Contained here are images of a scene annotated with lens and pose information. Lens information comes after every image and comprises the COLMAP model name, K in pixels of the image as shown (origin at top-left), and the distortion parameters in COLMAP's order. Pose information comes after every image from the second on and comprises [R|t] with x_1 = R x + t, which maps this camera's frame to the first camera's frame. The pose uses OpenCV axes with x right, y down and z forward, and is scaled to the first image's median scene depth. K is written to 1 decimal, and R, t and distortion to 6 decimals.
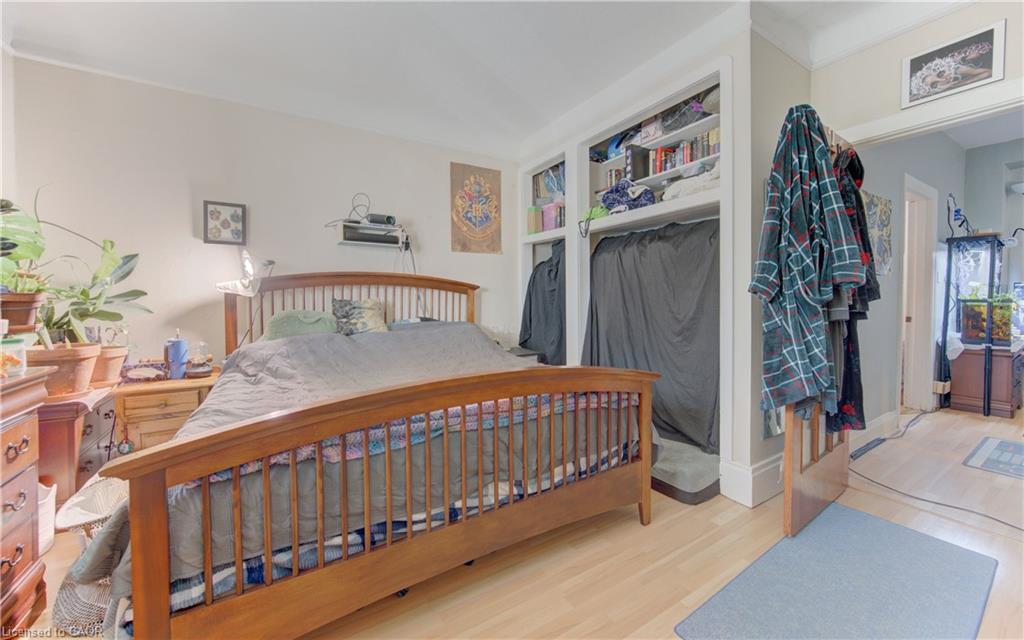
lens RADIAL K [[382.1, 0, 529.2], [0, 382.1, 308.1], [0, 0, 1]] dist [-0.001665, -0.000259]
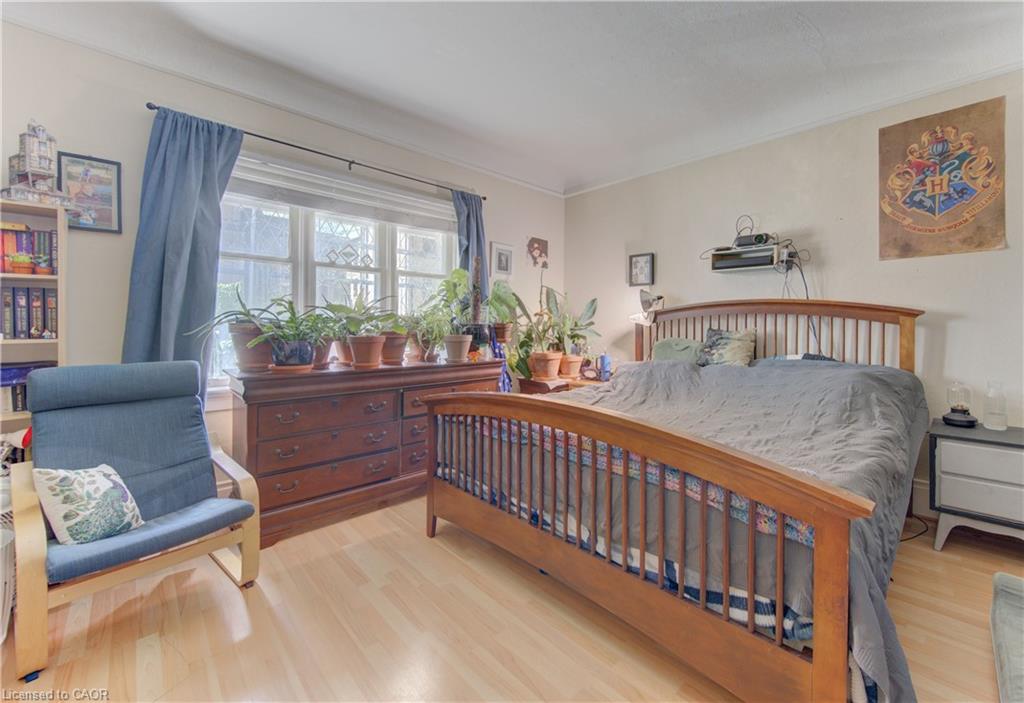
lens RADIAL K [[380.6, 0, 513.0], [0, 380.6, 328.4], [0, 0, 1]] dist [-0.001823, -0.000228]
pose [[0.234774, 0.012585, -0.971968, 0.346557], [-0.032424, 0.999461, 0.005110, -0.012698], [0.971509, 0.030316, 0.235056, 0.253998]]
